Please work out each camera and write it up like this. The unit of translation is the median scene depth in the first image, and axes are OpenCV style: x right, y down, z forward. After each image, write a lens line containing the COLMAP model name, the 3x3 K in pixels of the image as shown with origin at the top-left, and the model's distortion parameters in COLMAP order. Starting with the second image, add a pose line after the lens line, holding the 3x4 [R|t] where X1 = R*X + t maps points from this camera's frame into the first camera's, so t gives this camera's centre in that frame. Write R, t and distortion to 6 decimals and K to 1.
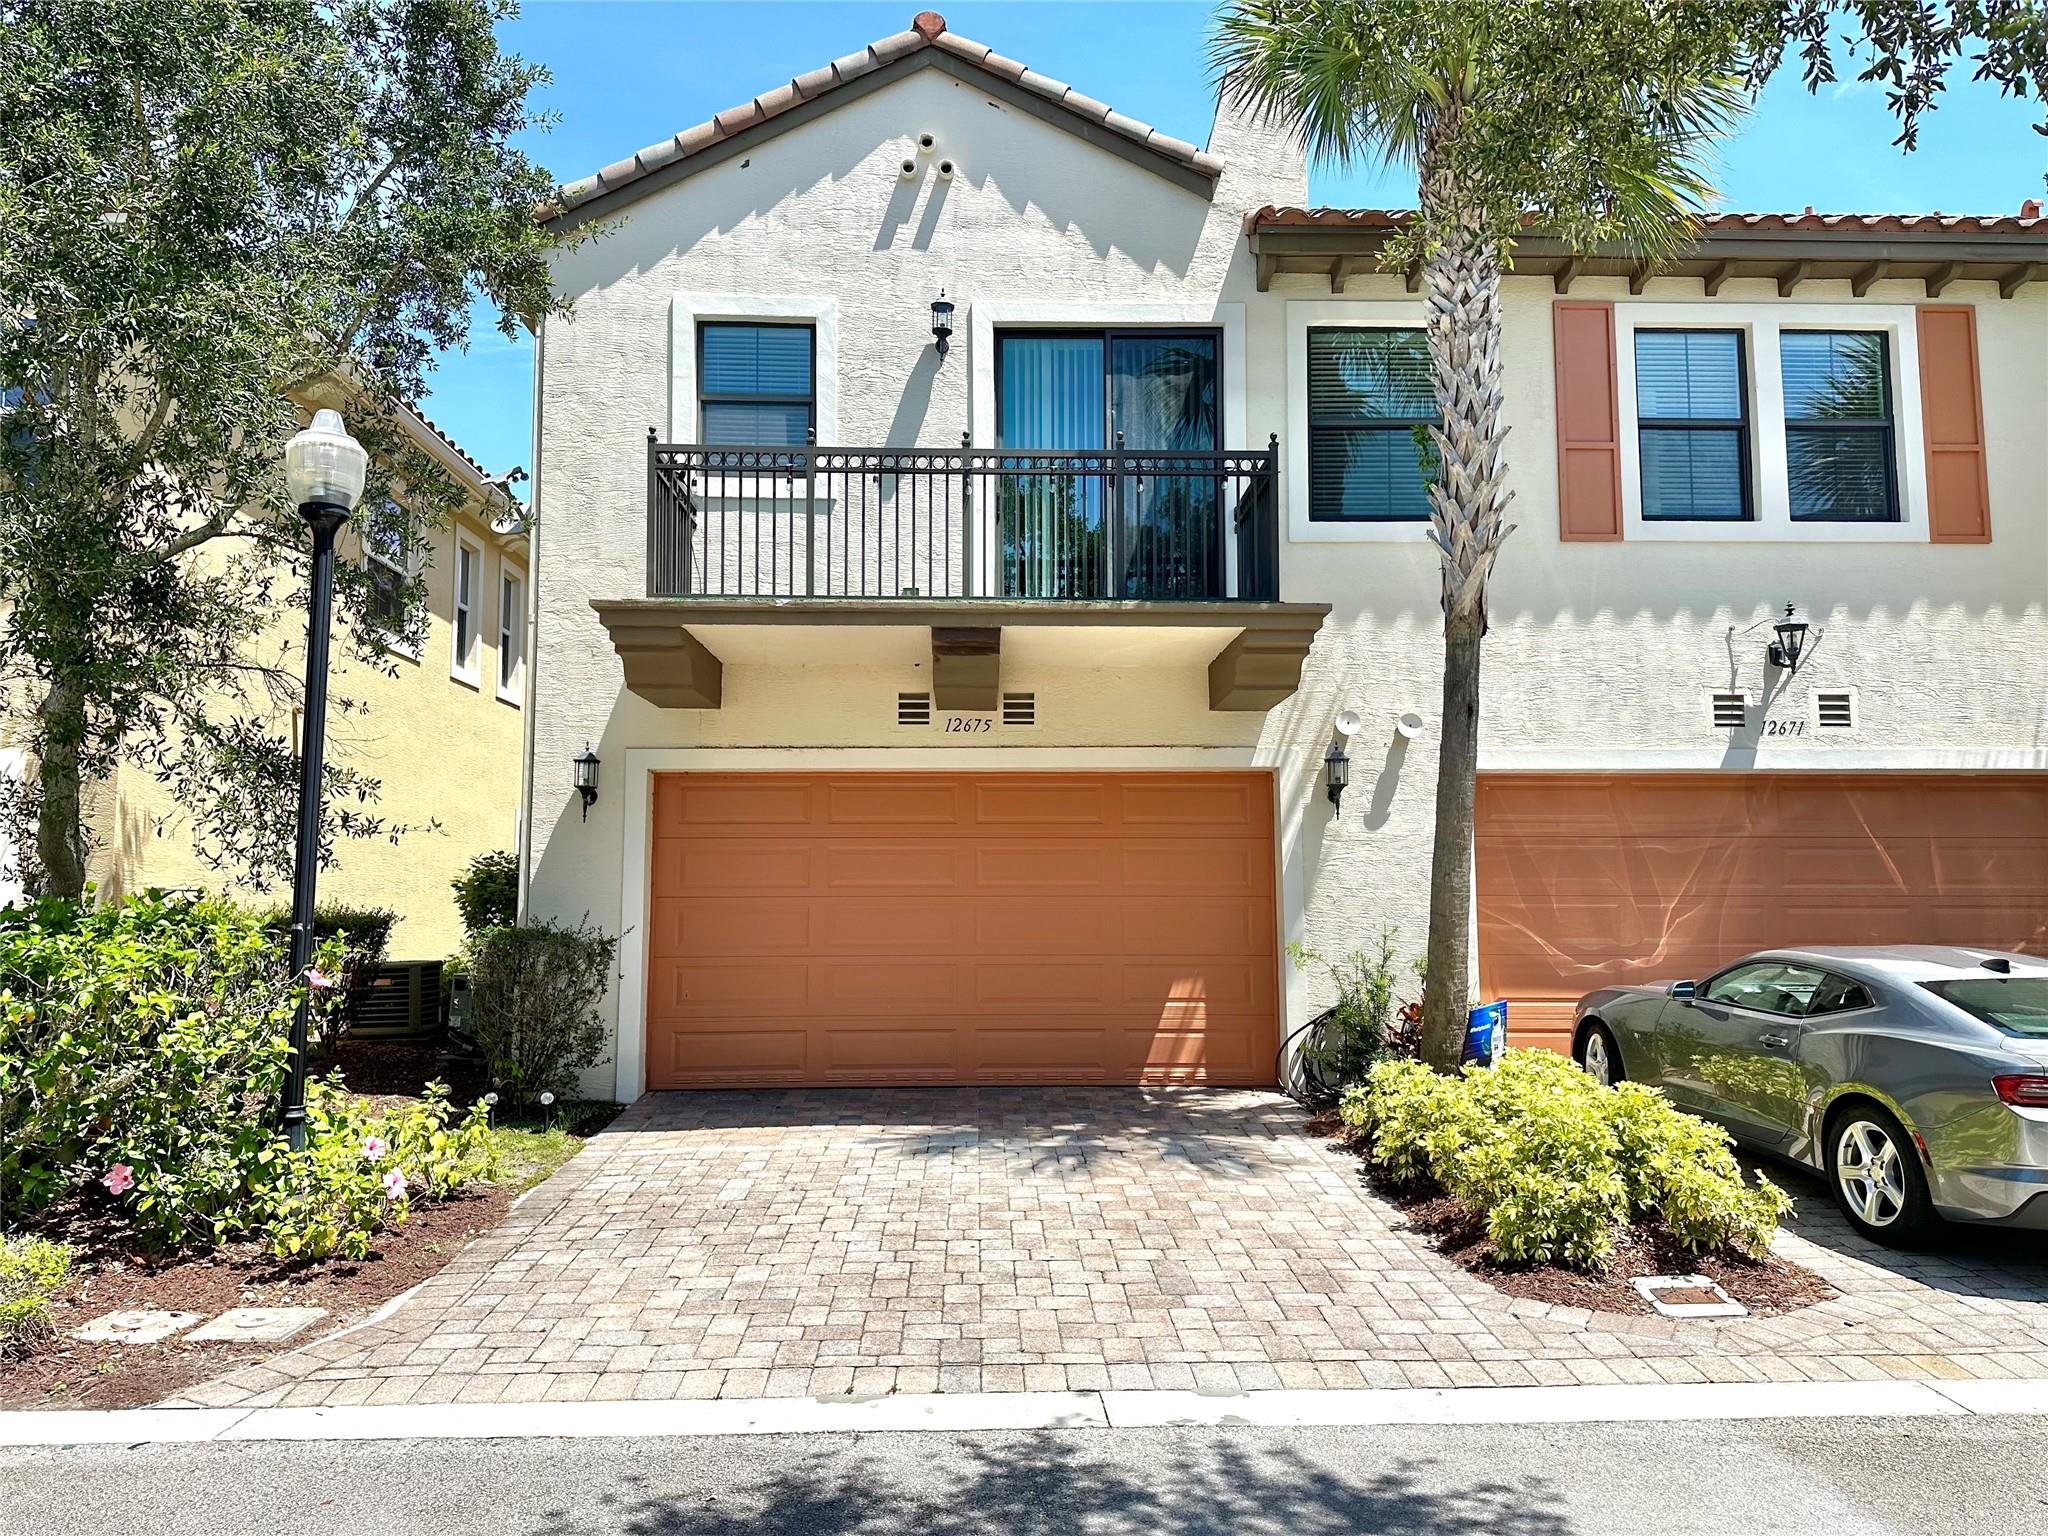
lens RADIAL K [[1451.0, 0, 1024.0], [0, 1451.0, 768.0], [0, 0, 1]] dist [0.007735, -0.003551]
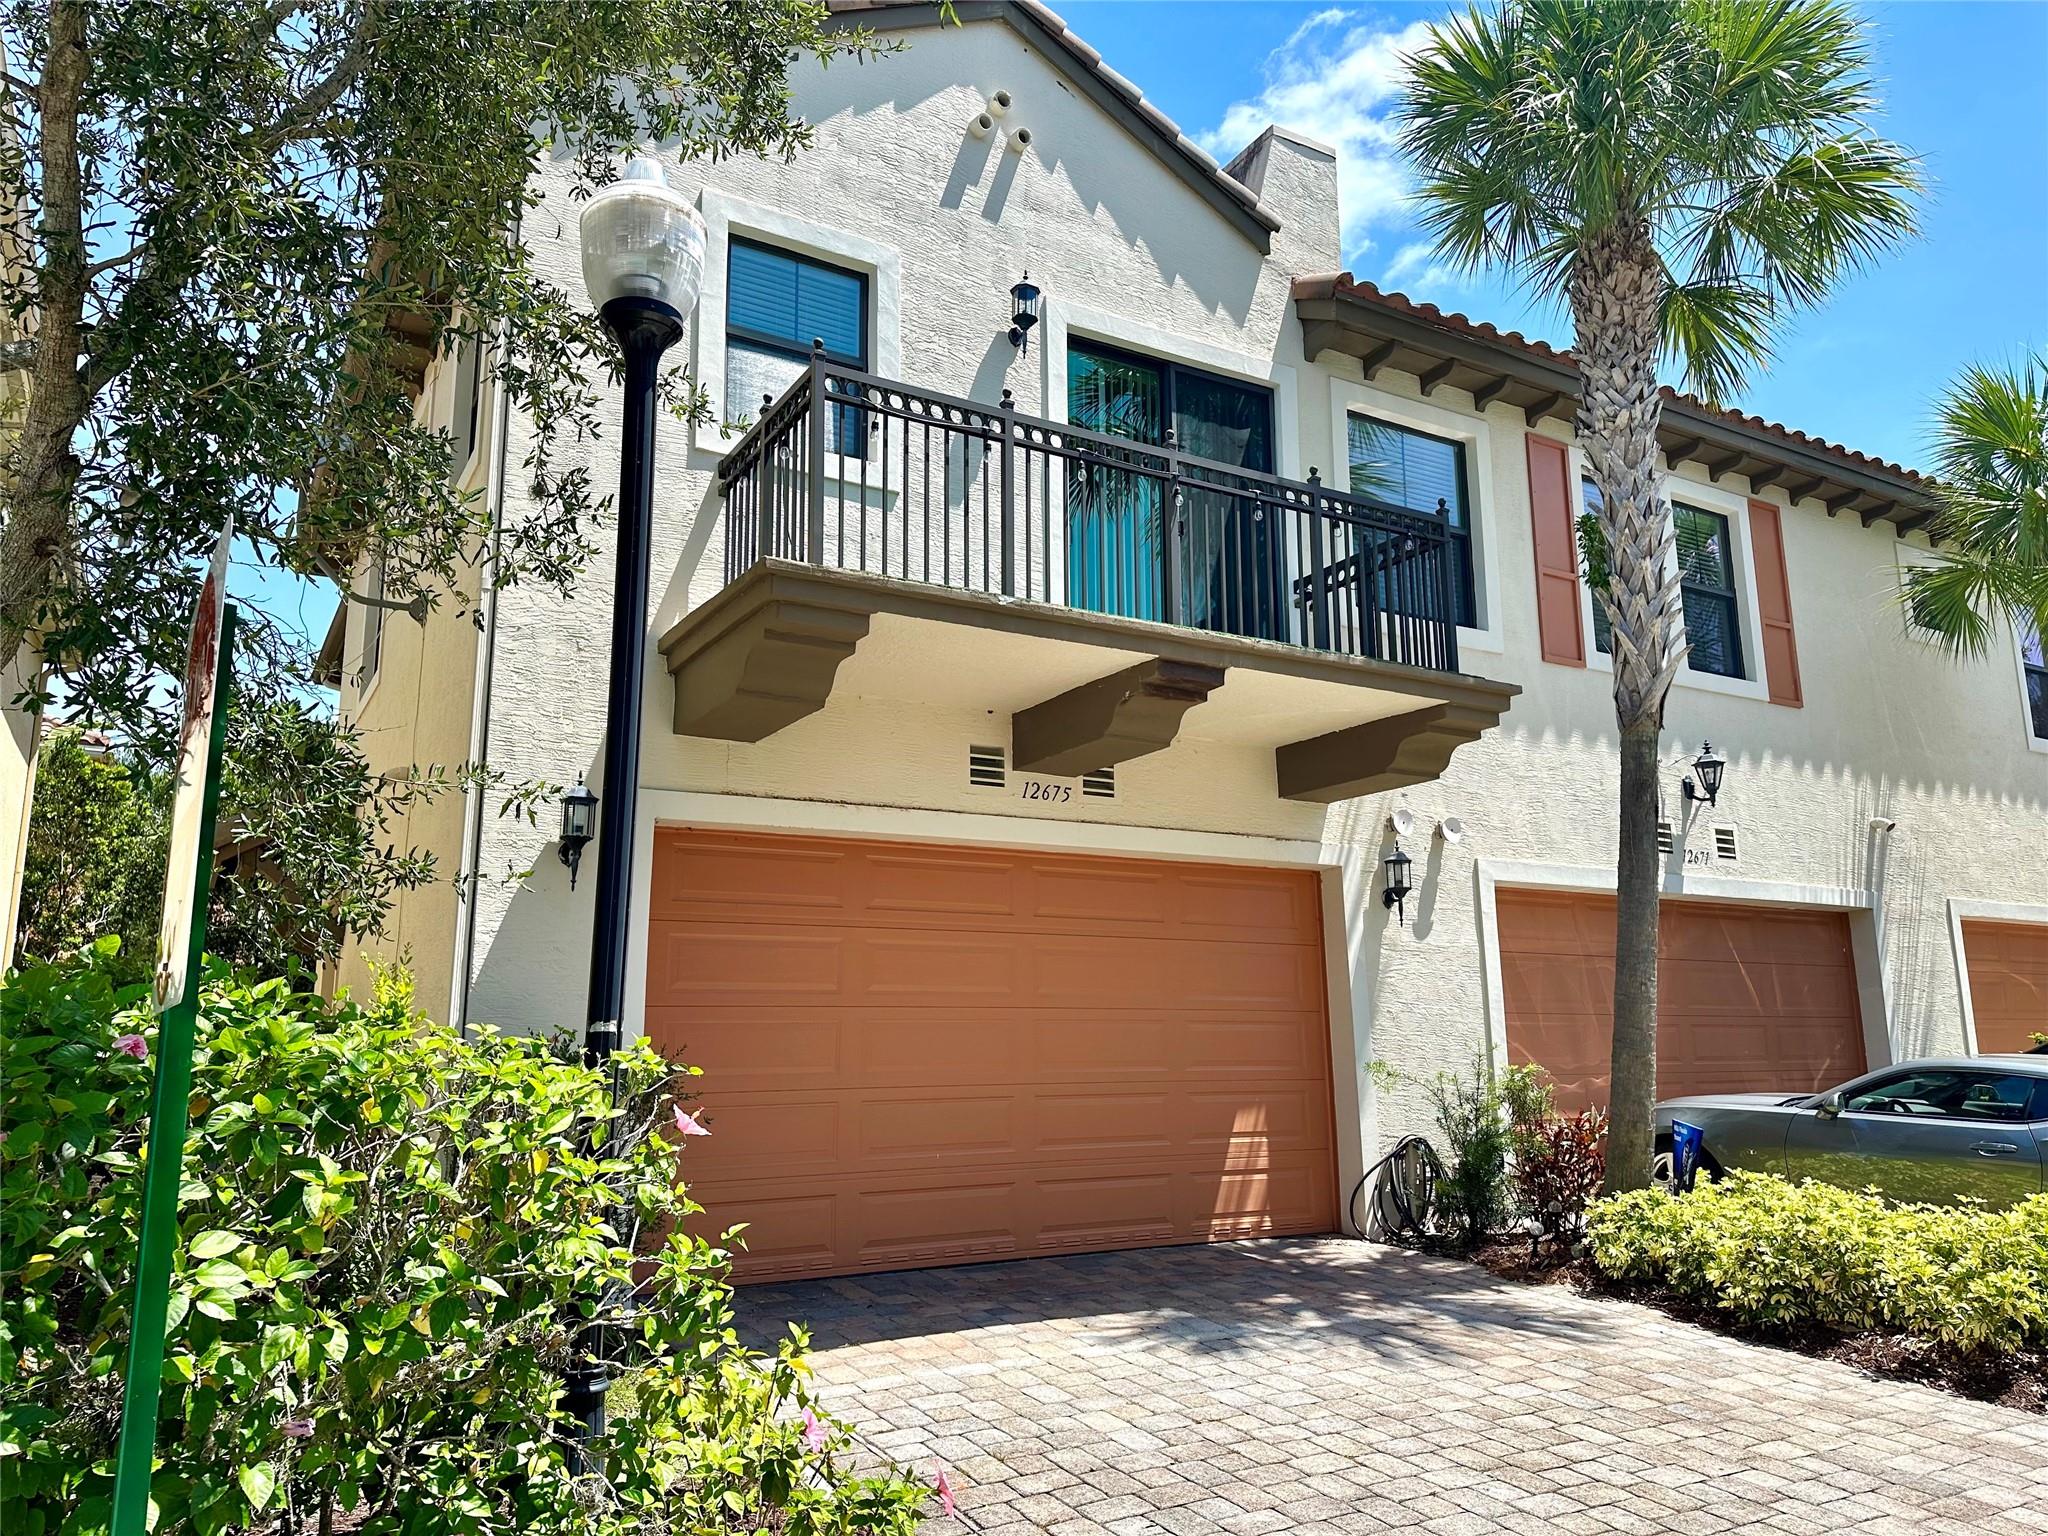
lens RADIAL K [[1437.6, 0, 1025.5], [0, 1437.6, 747.6], [0, 0, 1]] dist [0.025381, -0.003668]
pose [[0.873921, 0.095399, 0.476614, -0.425006], [-0.038853, 0.991123, -0.127142, 0.047075], [-0.484512, 0.092595, 0.869870, 0.304489]]
